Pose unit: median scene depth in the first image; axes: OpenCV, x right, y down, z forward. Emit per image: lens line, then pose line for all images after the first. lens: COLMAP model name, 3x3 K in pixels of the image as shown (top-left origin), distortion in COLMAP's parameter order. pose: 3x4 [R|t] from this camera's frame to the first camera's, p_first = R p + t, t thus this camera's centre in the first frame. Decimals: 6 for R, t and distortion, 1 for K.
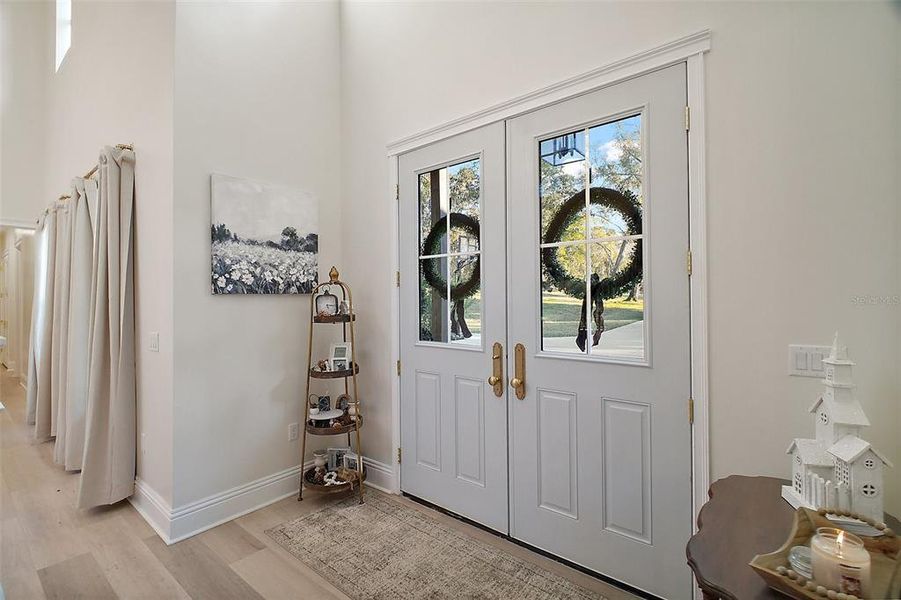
lens RADIAL K [[419.9, 0, 449.4], [0, 419.9, 297.1], [0, 0, 1]] dist [-0.005037, -0.005715]
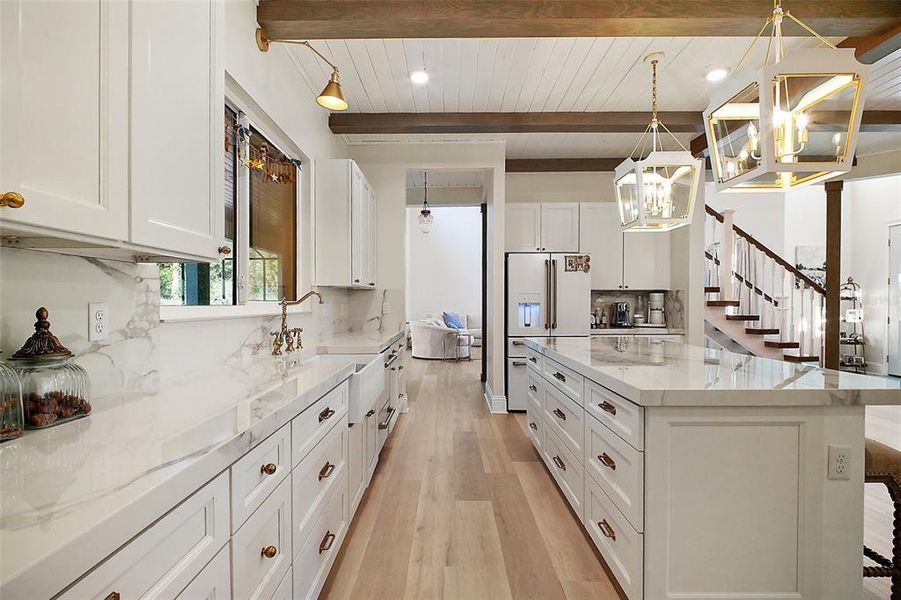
lens RADIAL K [[419.9, 0, 444.8], [0, 419.9, 303.2], [0, 0, 1]] dist [-0.005037, -0.005715]
pose [[0.634266, 0.009092, -0.773061, 0.095603], [0.002865, 0.999896, 0.014111, 0.039349], [0.773109, -0.011165, 0.634175, -2.339497]]
